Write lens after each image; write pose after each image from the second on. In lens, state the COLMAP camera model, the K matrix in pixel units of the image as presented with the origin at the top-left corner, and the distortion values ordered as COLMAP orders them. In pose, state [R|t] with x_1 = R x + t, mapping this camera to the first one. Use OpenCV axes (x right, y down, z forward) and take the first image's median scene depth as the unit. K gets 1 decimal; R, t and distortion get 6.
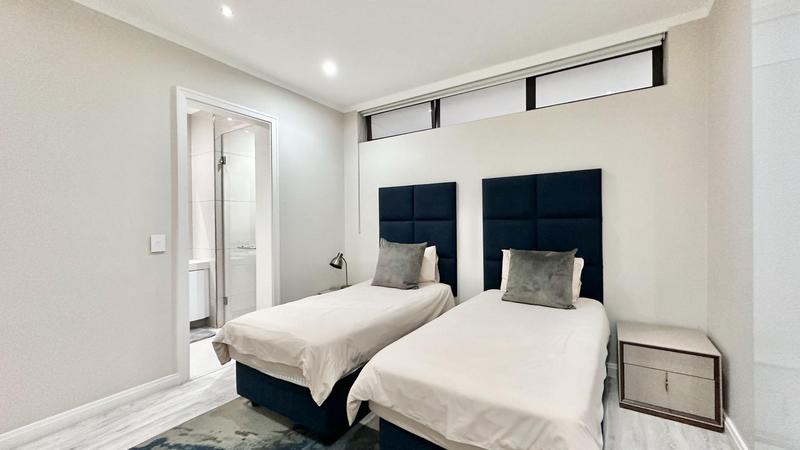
lens RADIAL K [[317.6, 0, 397.5], [0, 317.6, 226.3], [0, 0, 1]] dist [0.000188, -0.000582]
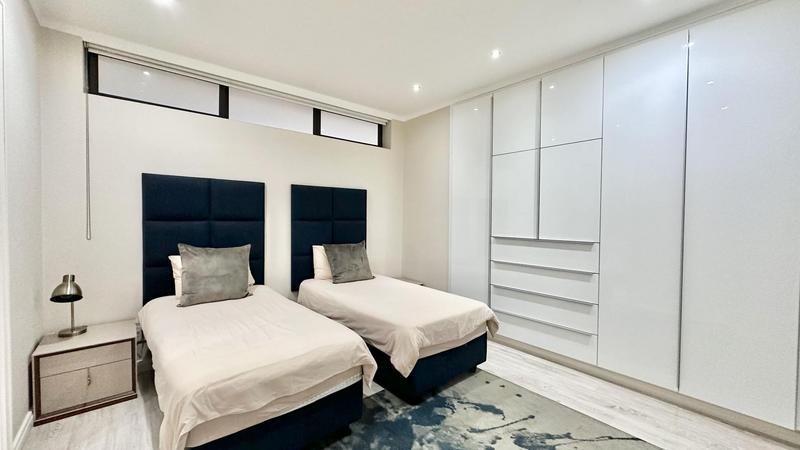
lens RADIAL K [[317.6, 0, 395.9], [0, 317.6, 226.2], [0, 0, 1]] dist [0.000188, -0.000582]
pose [[0.297232, -0.015605, 0.954678, -0.699768], [0.000402, 0.999868, 0.016219, -0.019028], [-0.954805, -0.004437, 0.297199, 0.311413]]
